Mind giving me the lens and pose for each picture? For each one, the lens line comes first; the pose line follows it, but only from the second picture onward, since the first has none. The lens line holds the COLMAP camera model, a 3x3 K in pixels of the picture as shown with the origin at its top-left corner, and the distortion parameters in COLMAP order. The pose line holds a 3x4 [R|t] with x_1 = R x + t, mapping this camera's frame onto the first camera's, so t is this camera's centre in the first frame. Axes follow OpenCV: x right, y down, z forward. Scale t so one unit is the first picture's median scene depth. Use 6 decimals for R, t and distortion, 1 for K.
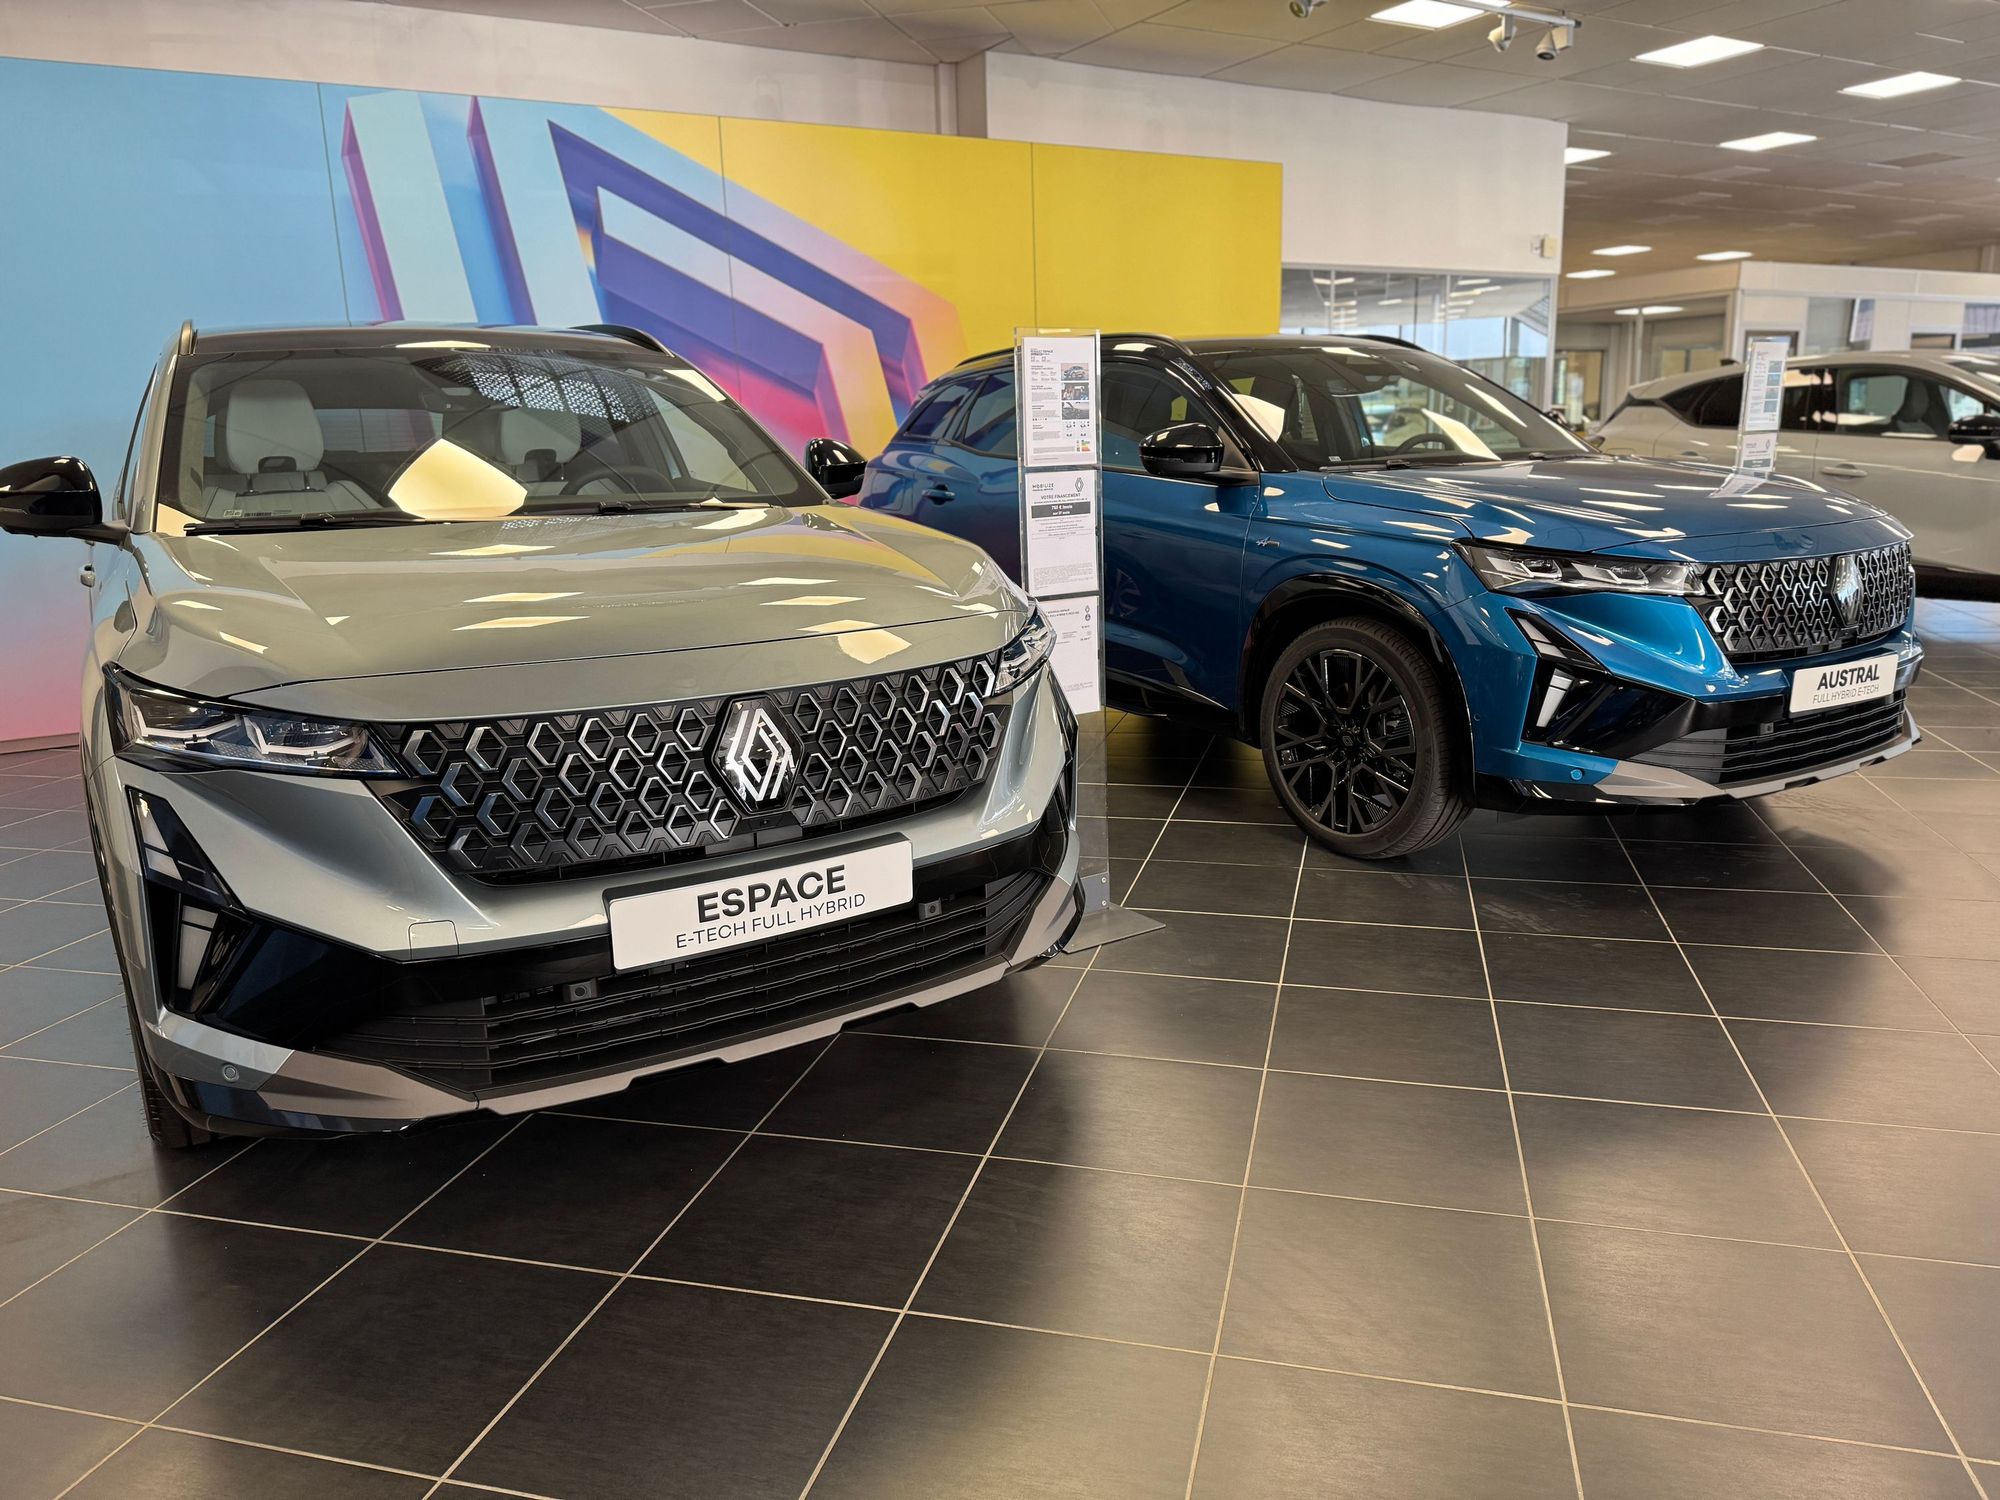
lens RADIAL K [[1439.4, 0, 1000.0], [0, 1439.4, 750.0], [0, 0, 1]] dist [-0.001174, -0.002532]
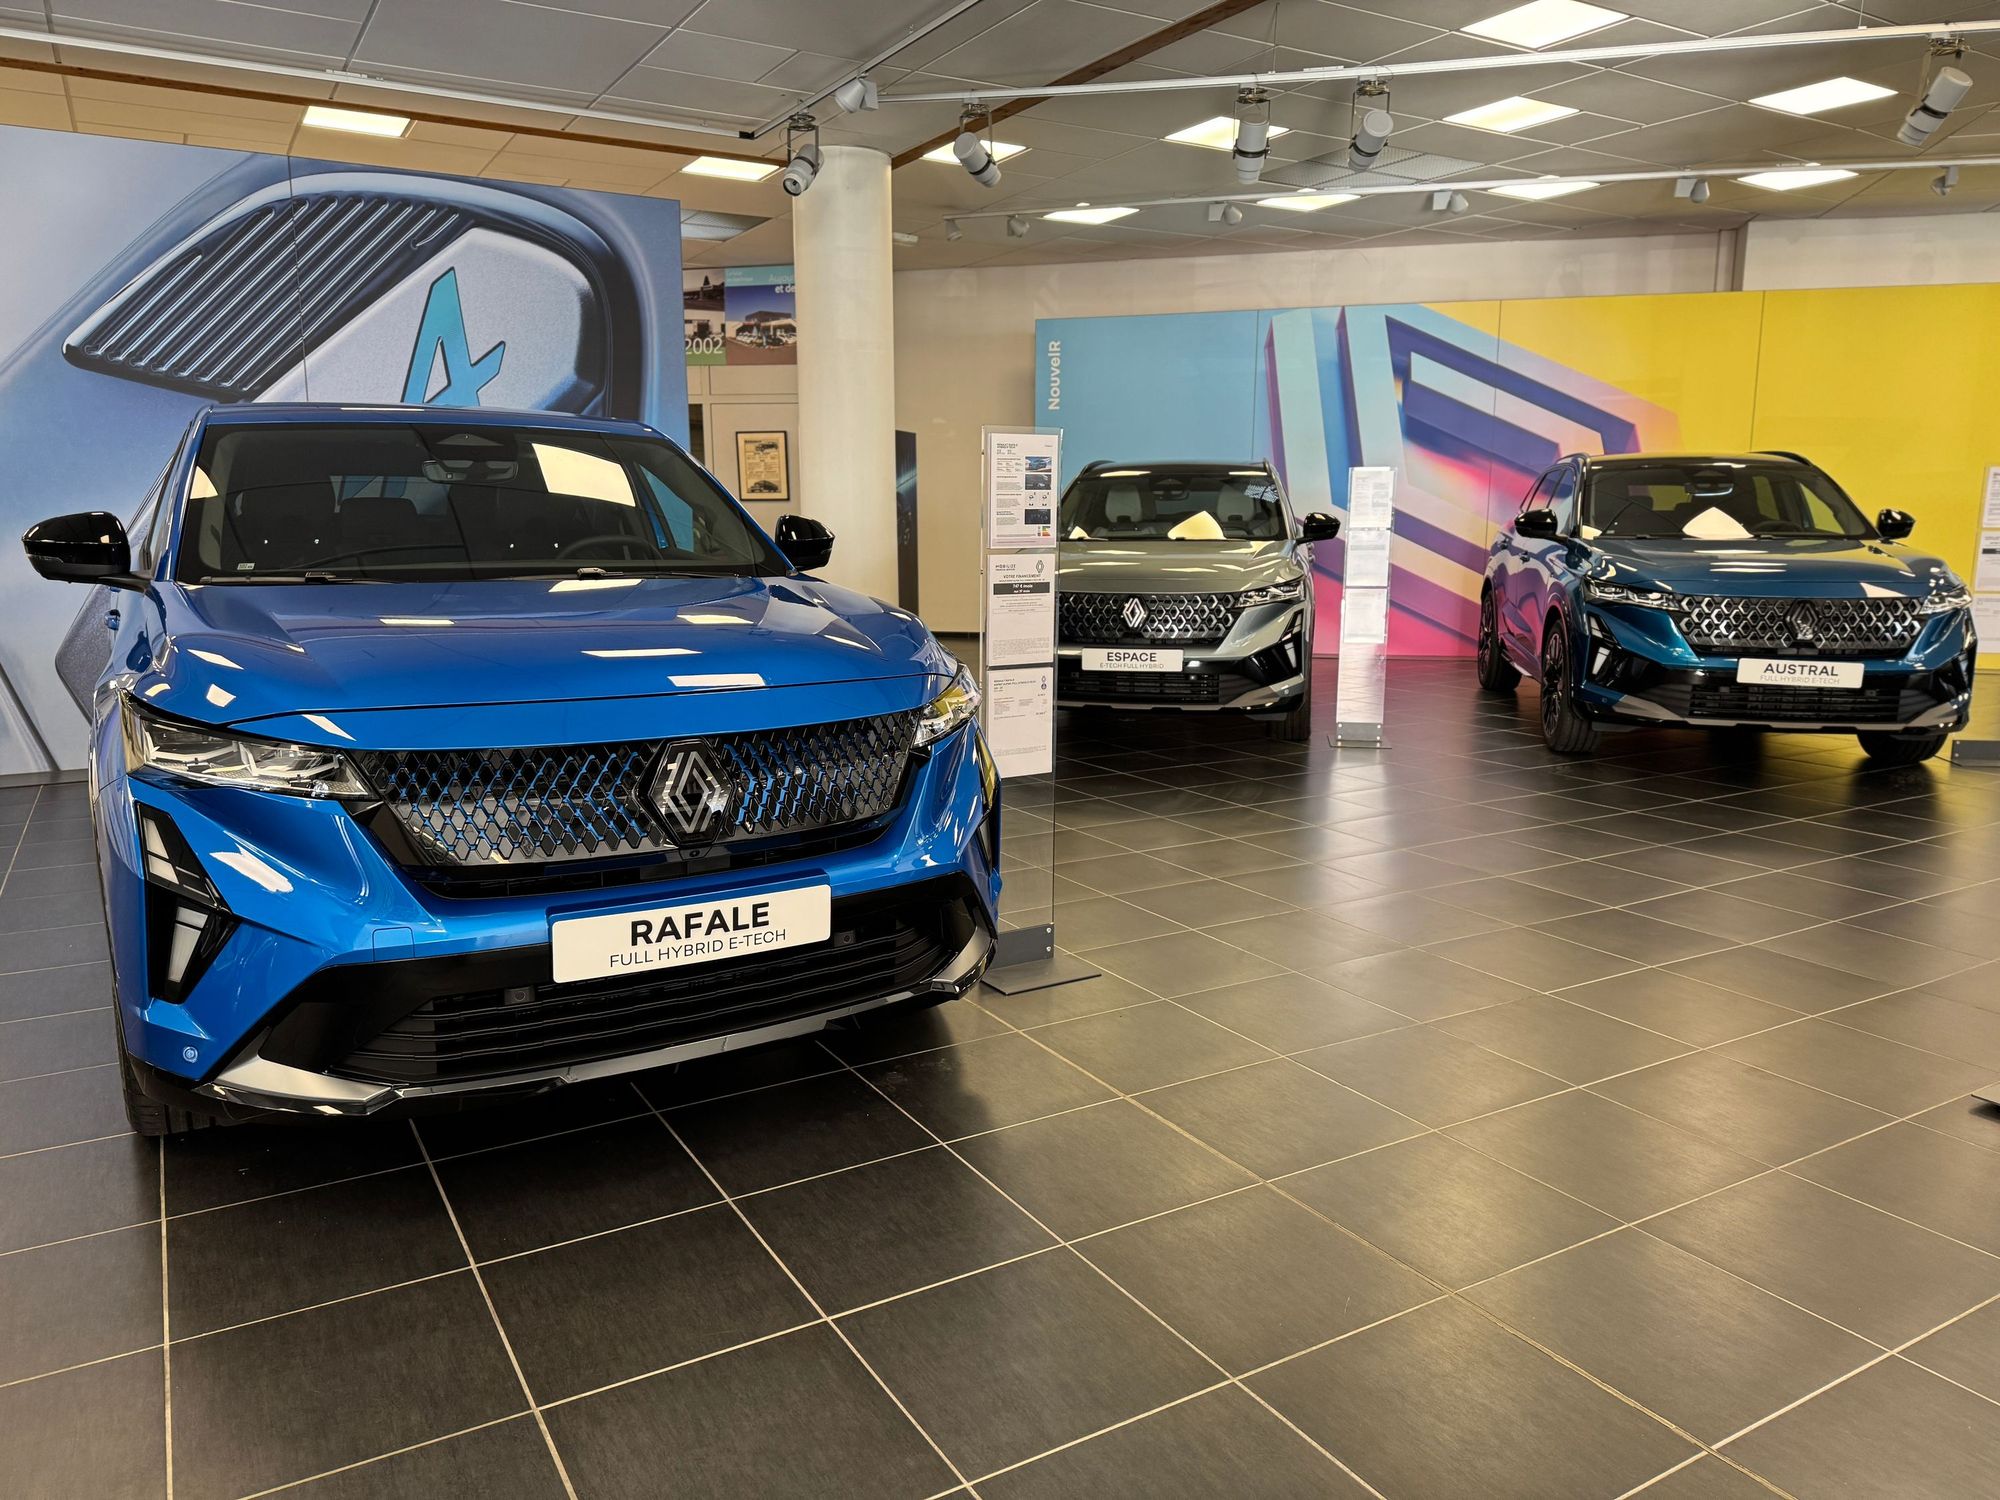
lens RADIAL K [[1439.4, 0, 1000.0], [0, 1439.4, 750.0], [0, 0, 1]] dist [-0.001174, -0.002532]
pose [[0.710155, 0.145969, -0.688747, 1.096606], [-0.169012, 0.985010, 0.034491, 0.143807], [0.683458, 0.091913, 0.724180, -0.870917]]
